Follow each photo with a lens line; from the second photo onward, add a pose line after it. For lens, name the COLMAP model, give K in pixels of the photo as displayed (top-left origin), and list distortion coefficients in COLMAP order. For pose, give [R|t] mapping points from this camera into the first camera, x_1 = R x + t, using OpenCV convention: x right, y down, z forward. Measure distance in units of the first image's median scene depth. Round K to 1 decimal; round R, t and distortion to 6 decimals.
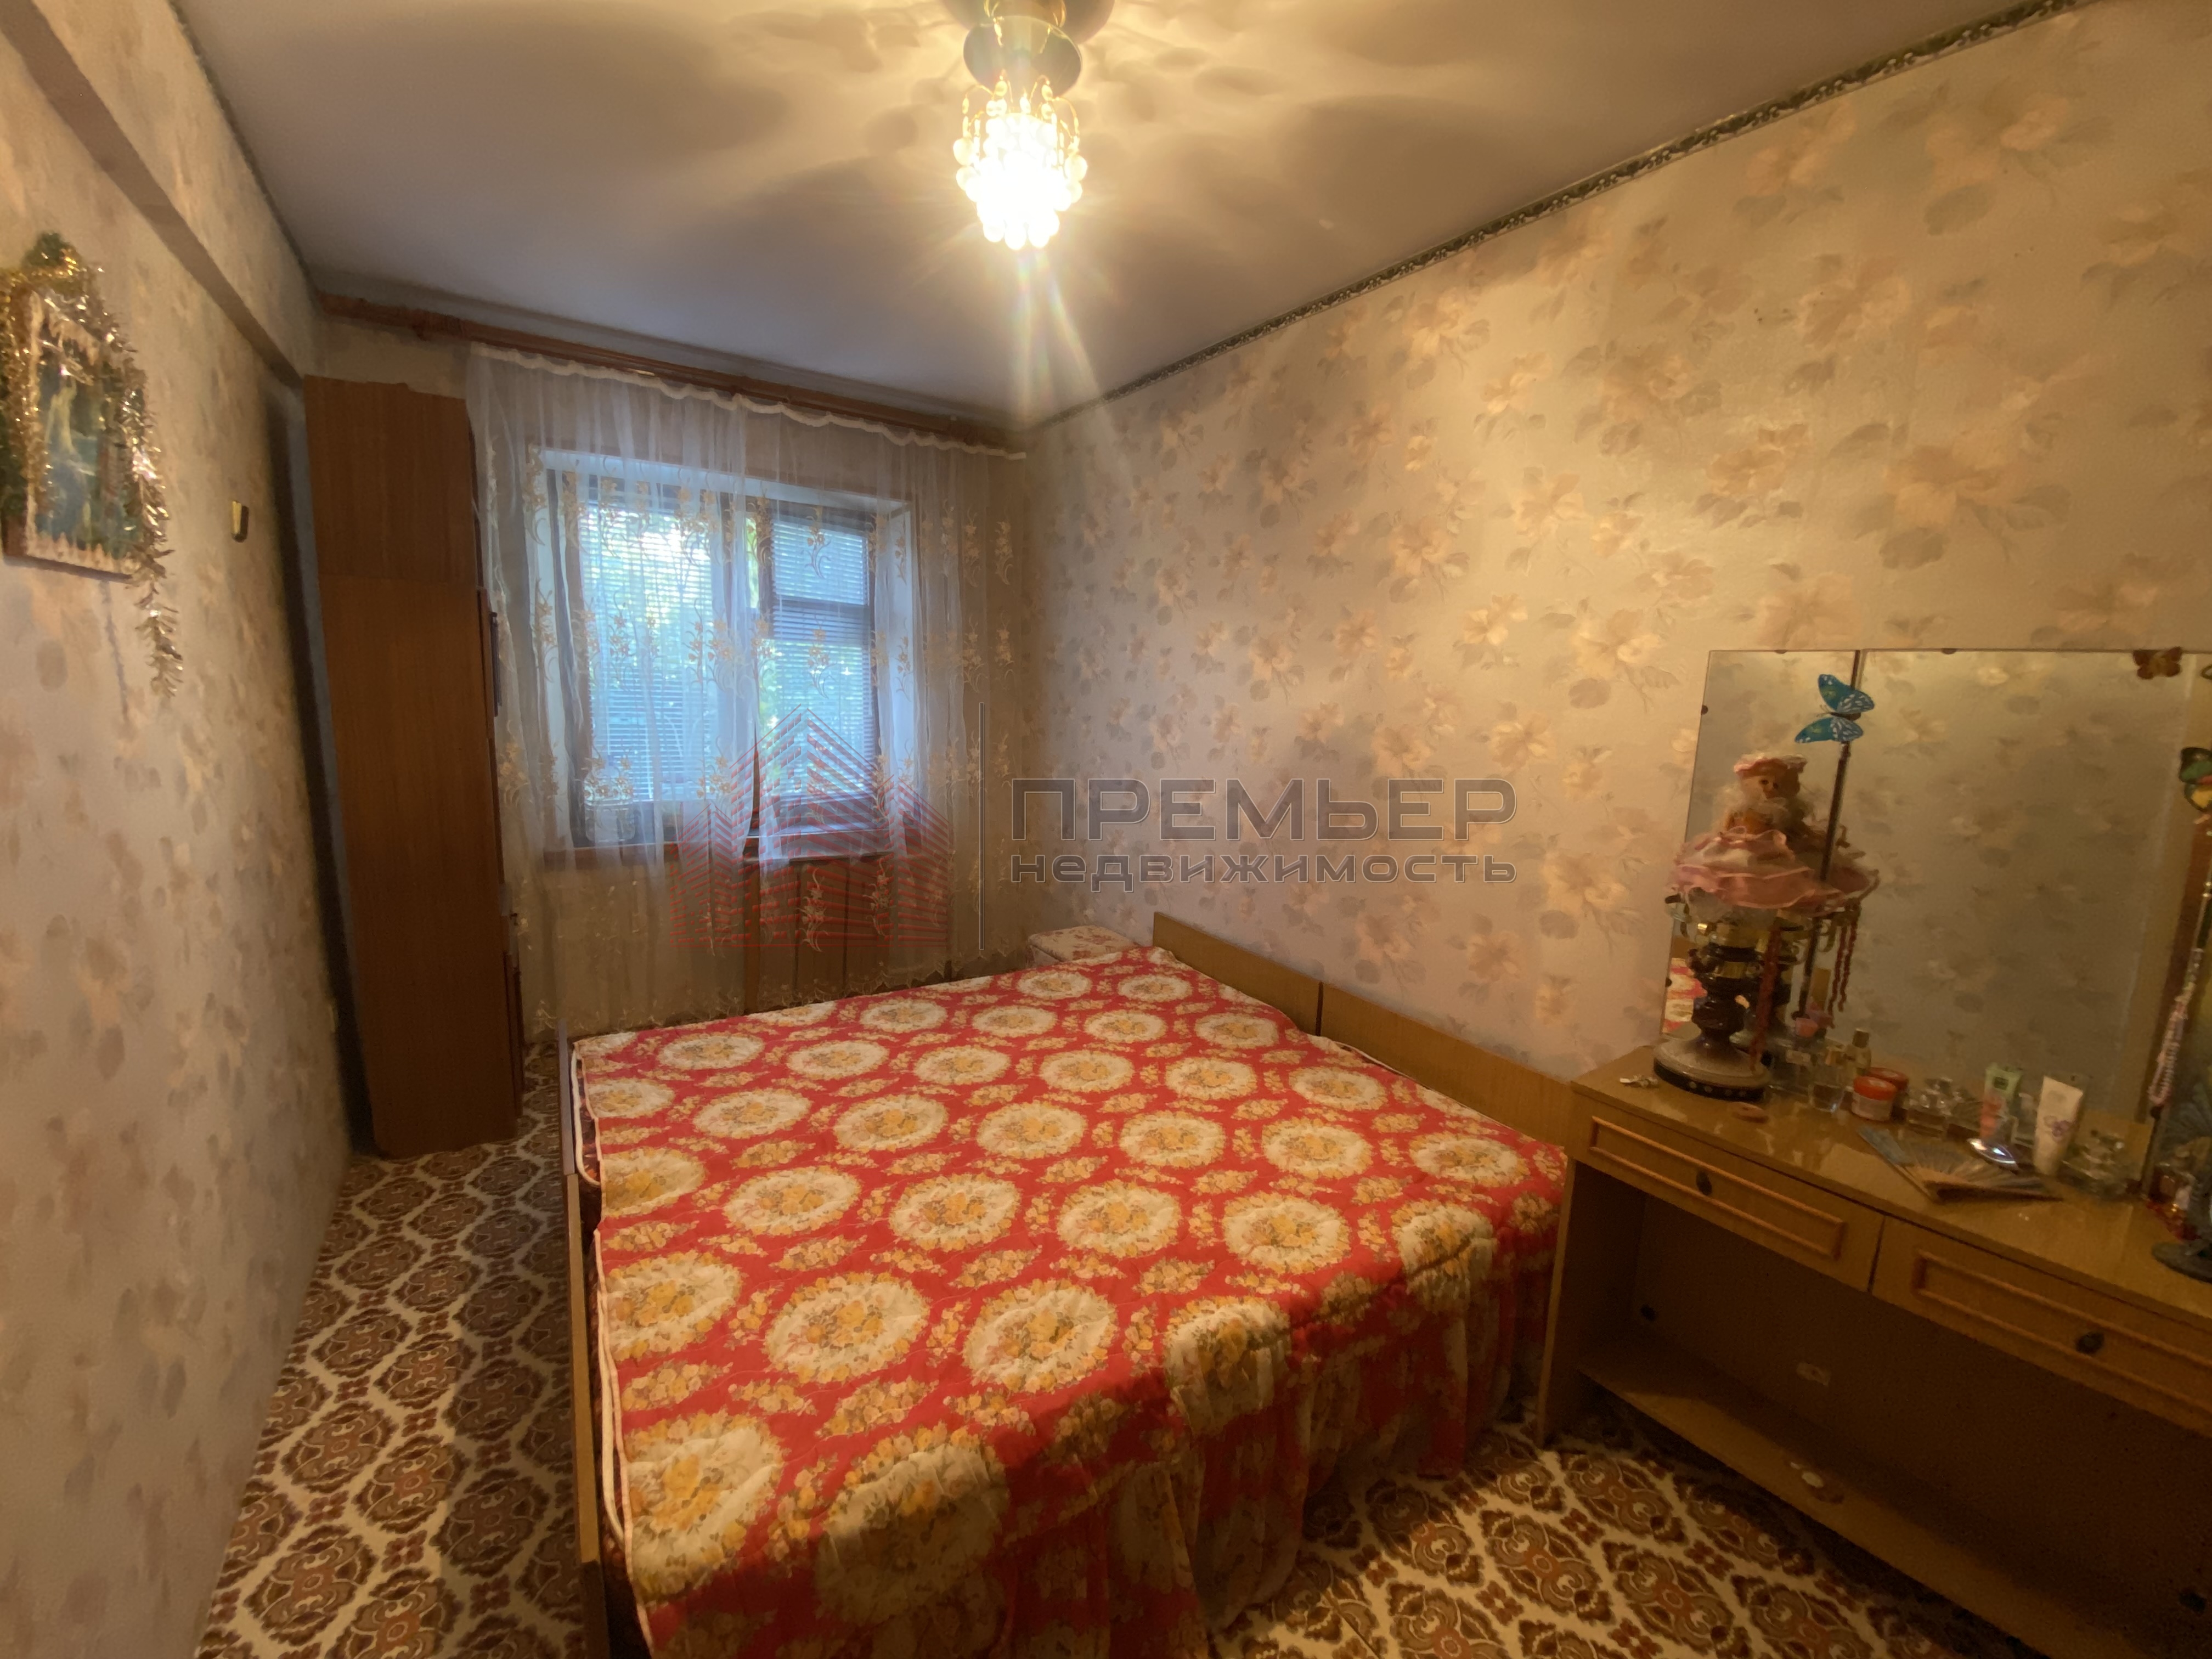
lens RADIAL K [[893.5, 0, 1097.8], [0, 893.5, 830.9], [0, 0, 1]] dist [0.040161, -0.039997]
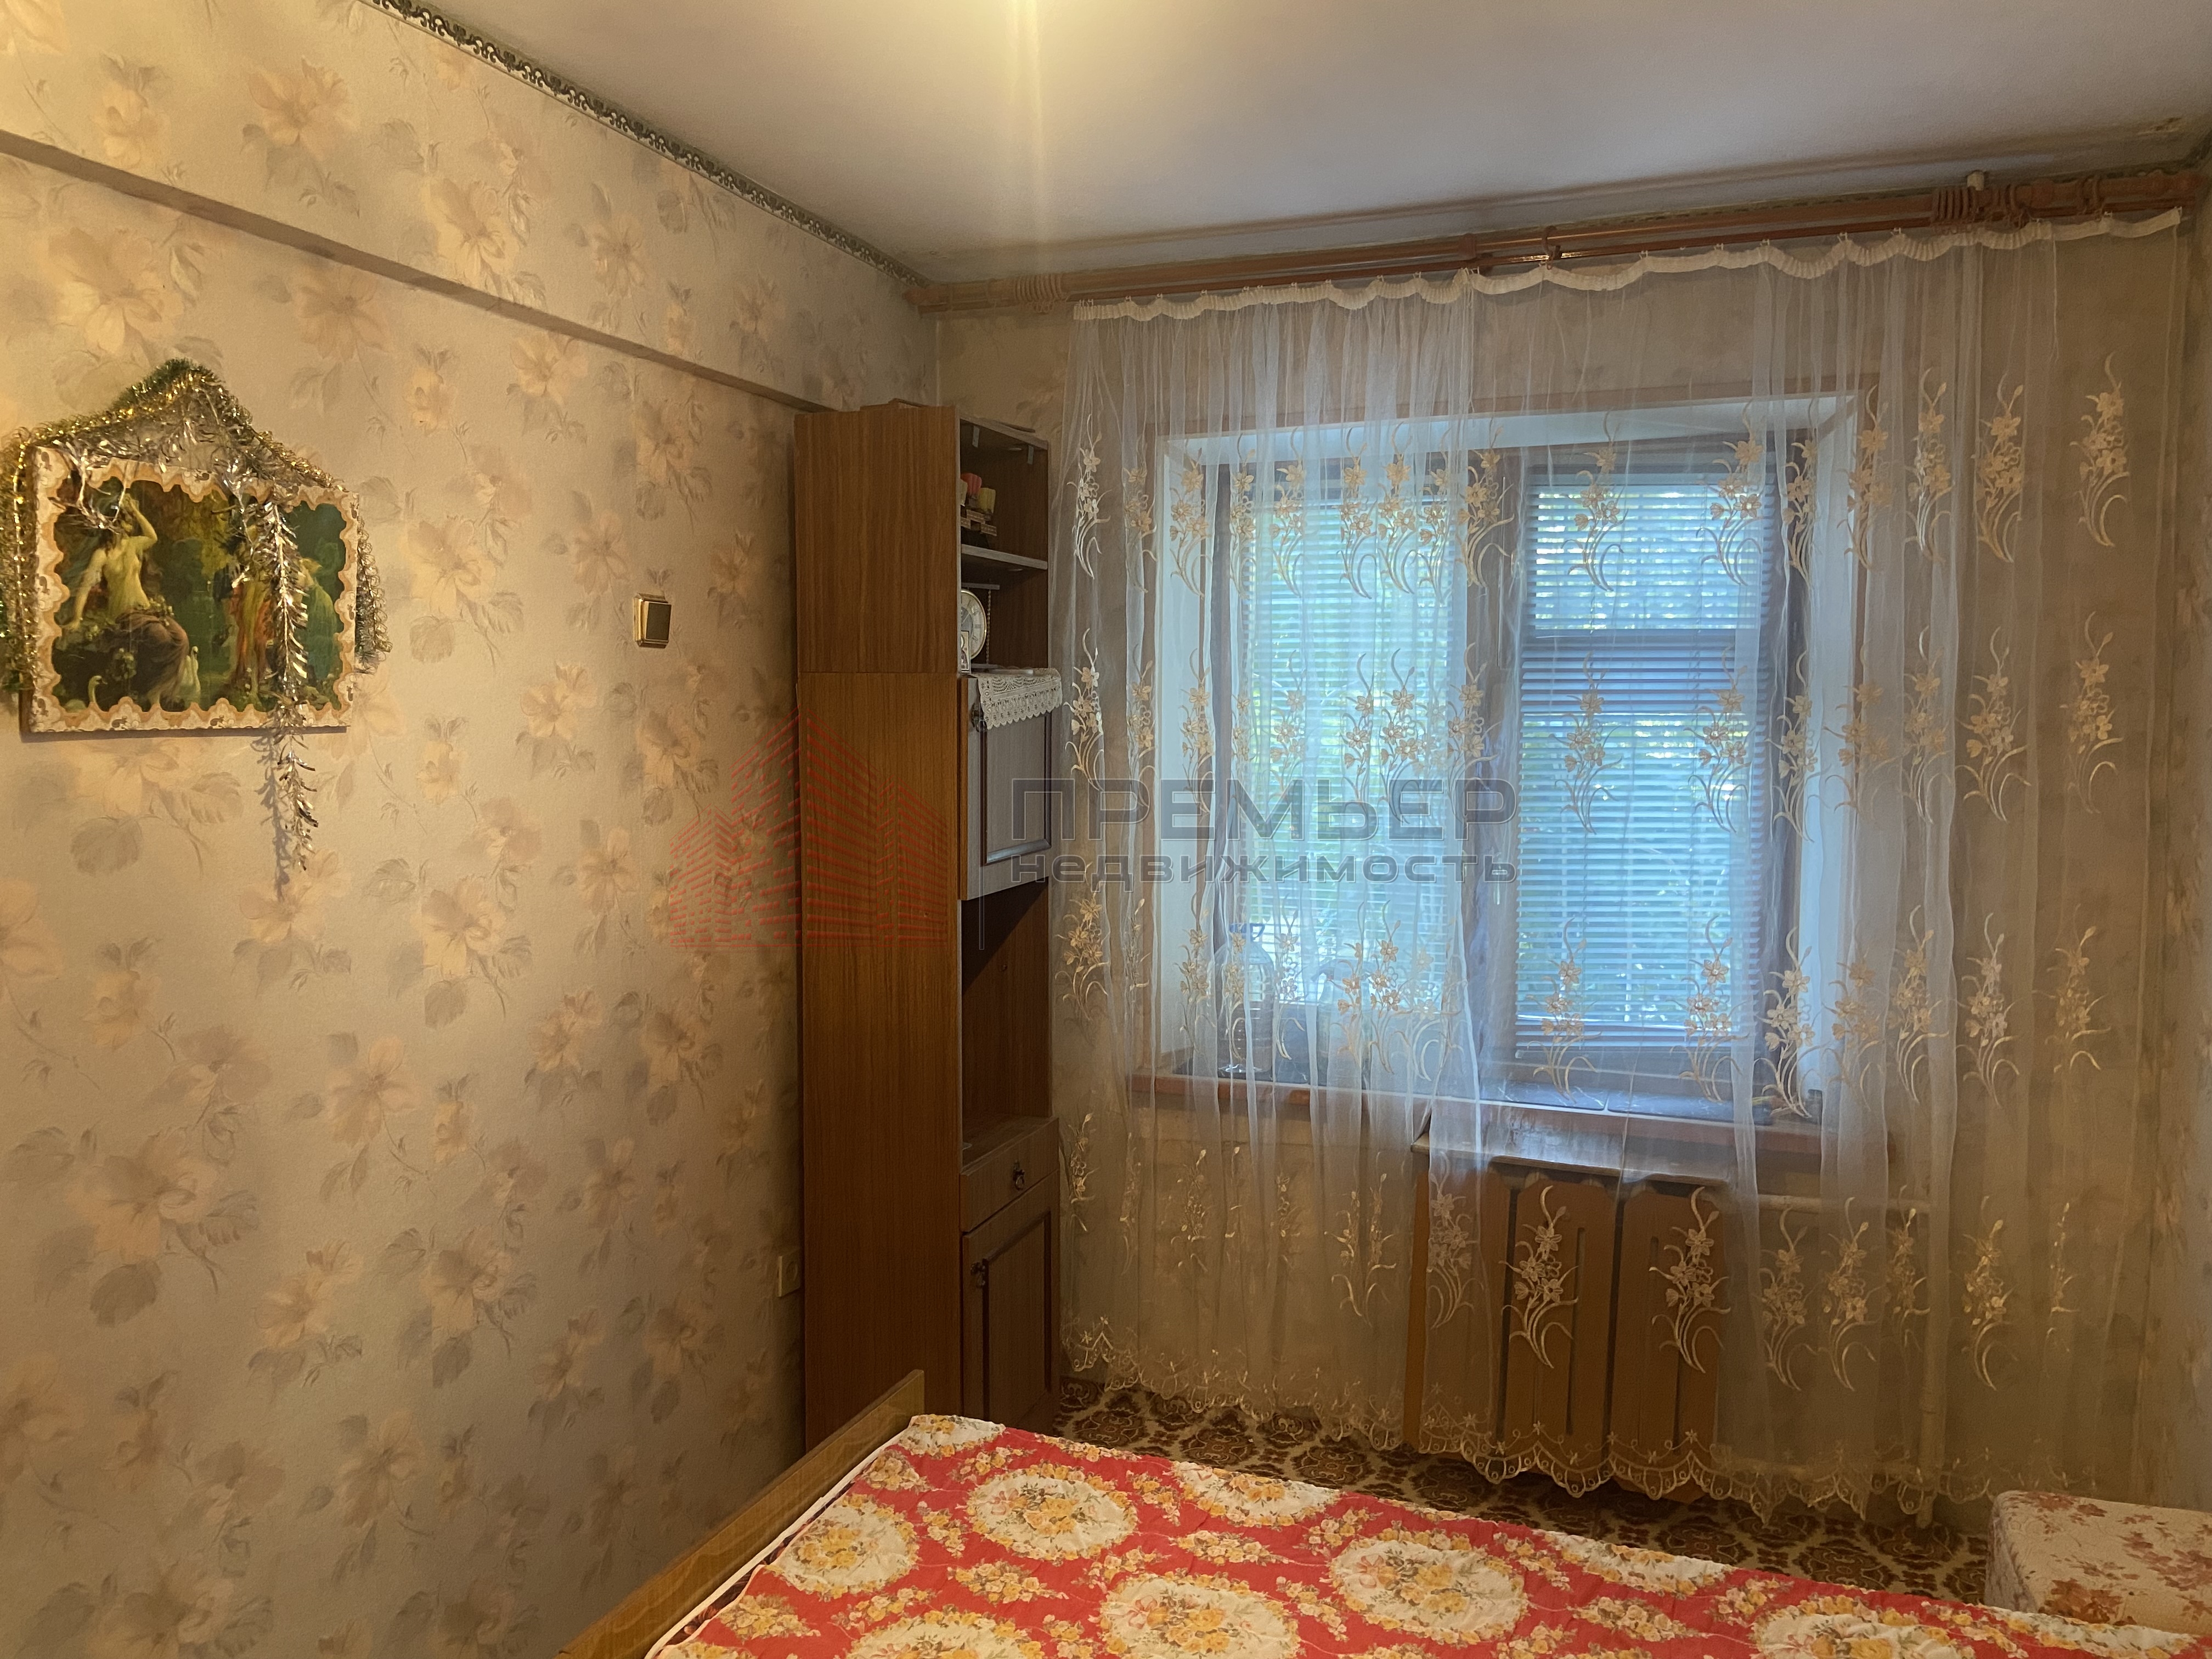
lens RADIAL K [[1667.0, 0, 1069.1], [0, 1667.0, 815.1], [0, 0, 1]] dist [0.134080, -0.167956]
pose [[0.589707, 0.022931, -0.807292, 0.327853], [-0.113092, 0.992092, -0.054431, -0.096914], [0.799660, 0.123396, 0.587637, 0.308720]]
